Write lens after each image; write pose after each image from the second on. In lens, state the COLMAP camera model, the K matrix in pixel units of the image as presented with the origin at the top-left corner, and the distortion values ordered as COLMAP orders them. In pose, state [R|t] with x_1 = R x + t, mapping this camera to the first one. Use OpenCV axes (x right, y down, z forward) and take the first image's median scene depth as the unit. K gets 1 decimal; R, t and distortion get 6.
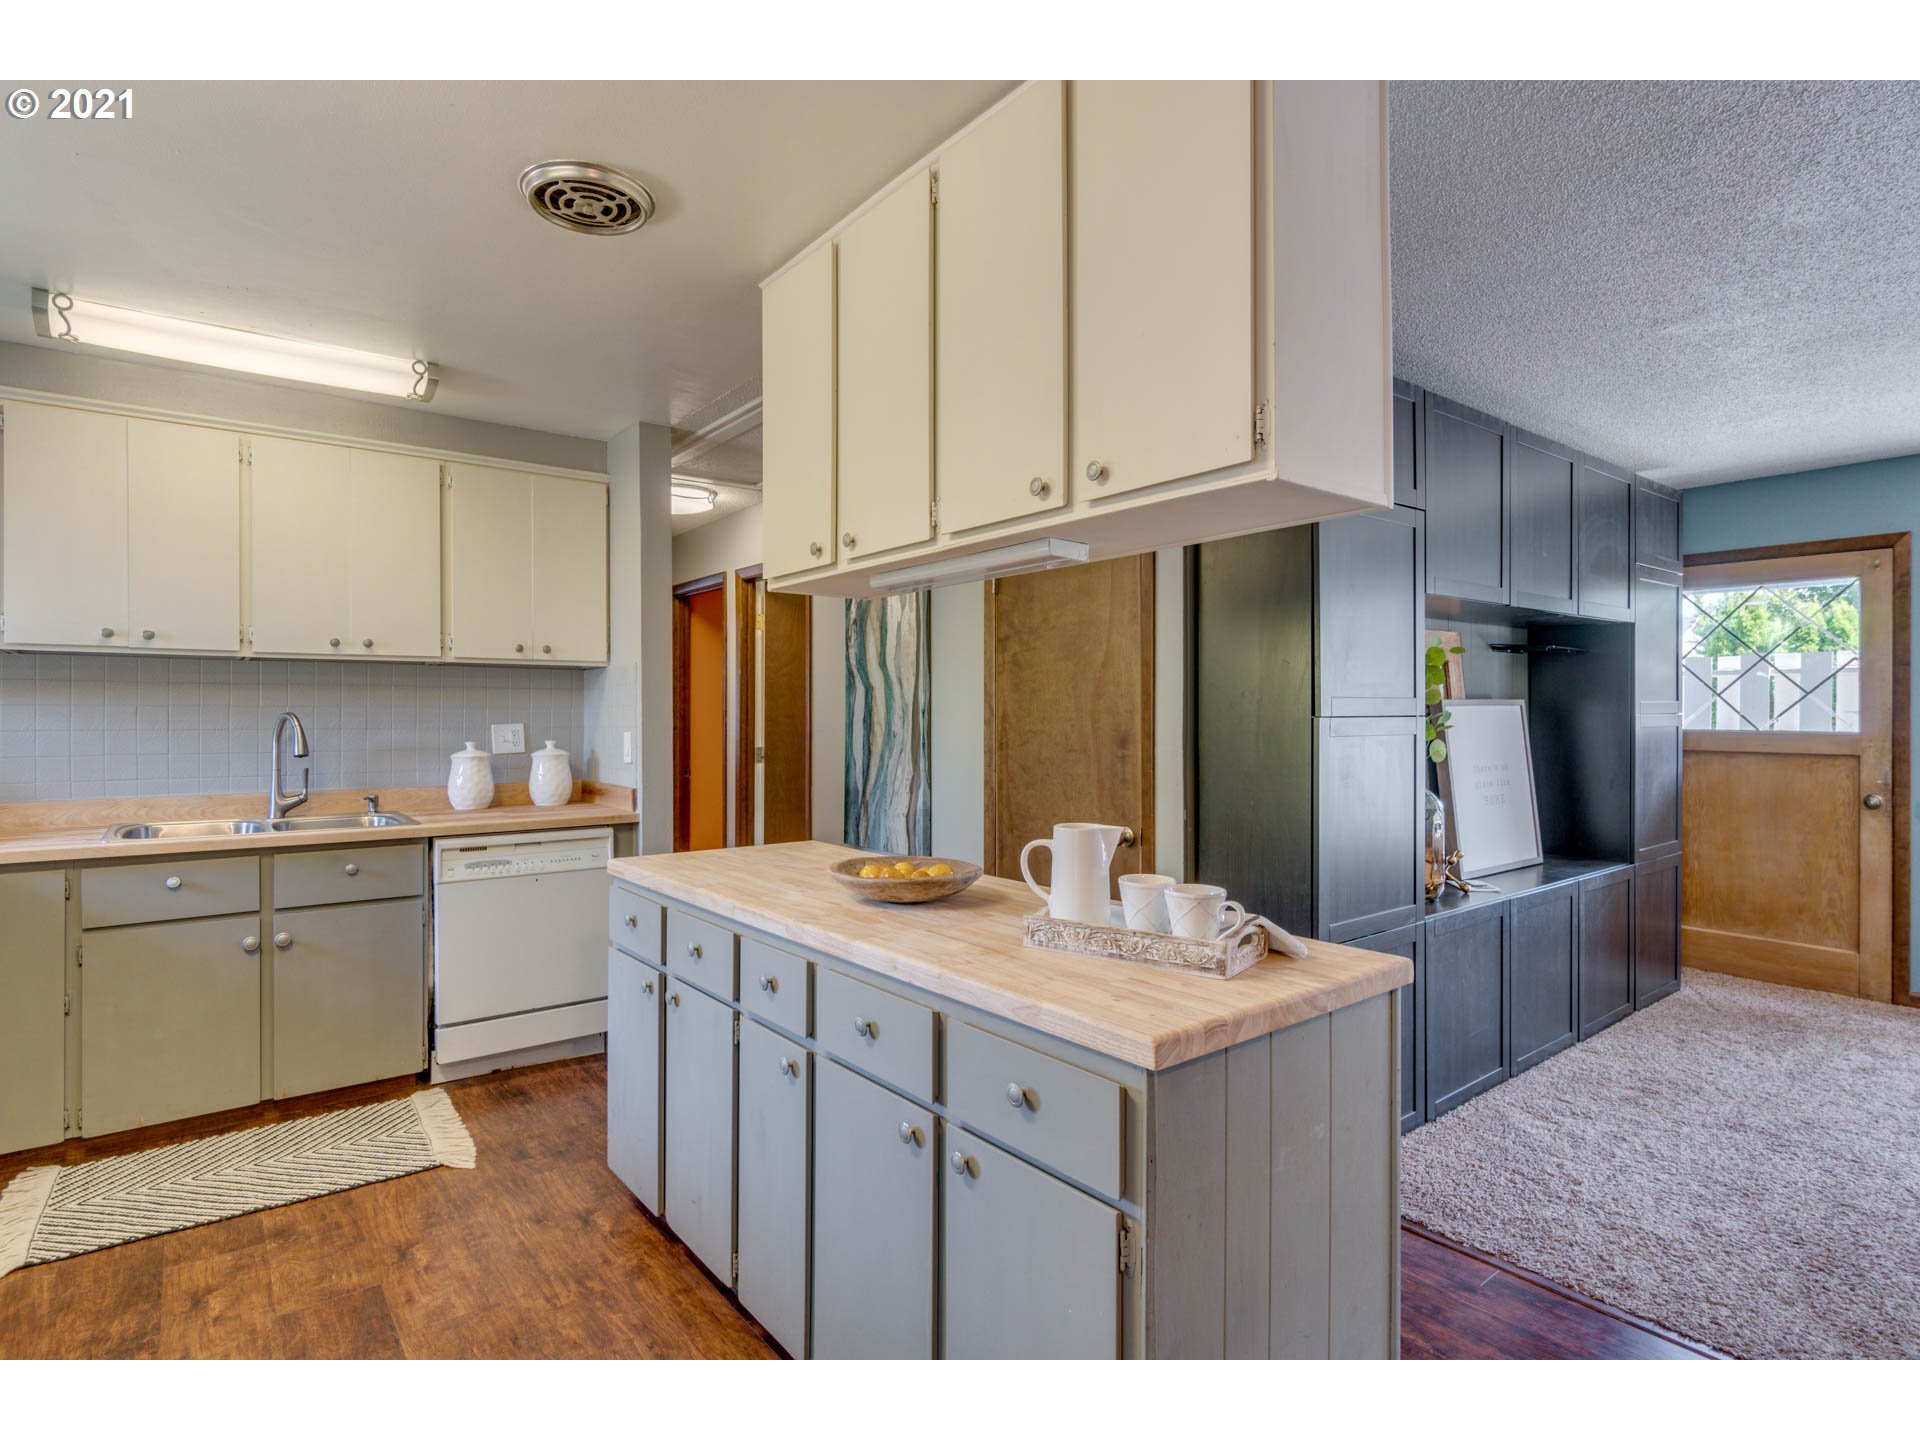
lens RADIAL K [[955.5, 0, 934.8], [0, 955.5, 717.9], [0, 0, 1]] dist [-0.000563, 0.000093]
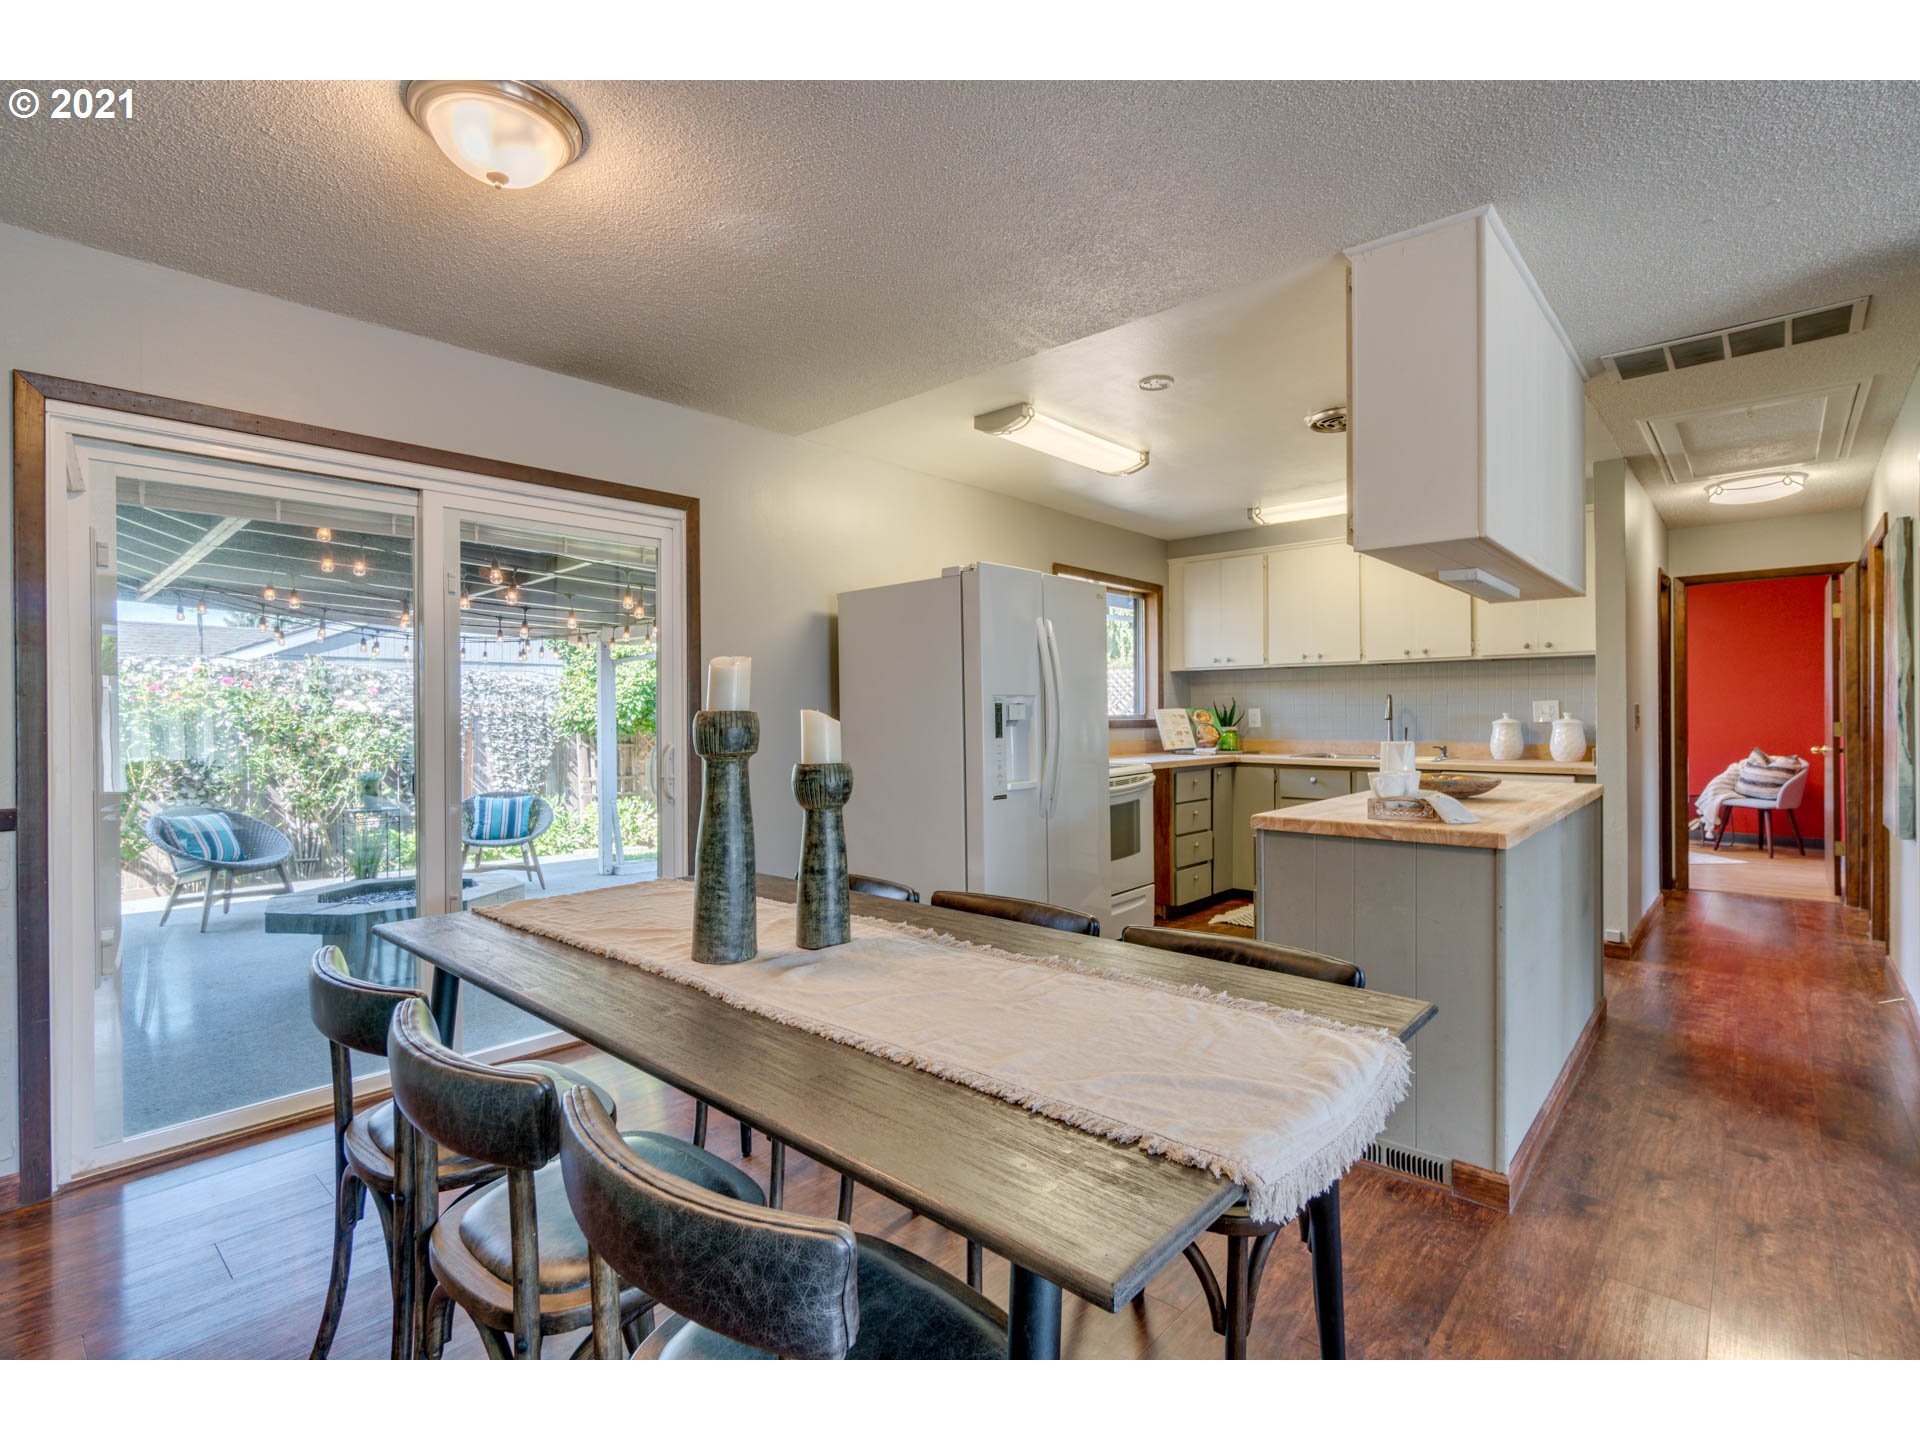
lens RADIAL K [[955.5, 0, 934.8], [0, 955.5, 717.9], [0, 0, 1]] dist [-0.000563, 0.000093]
pose [[0.129986, 0.002516, -0.991513, 0.858734], [0.002159, 0.999994, 0.002820, 0.027594], [0.991513, -0.002507, 0.129980, -0.042518]]
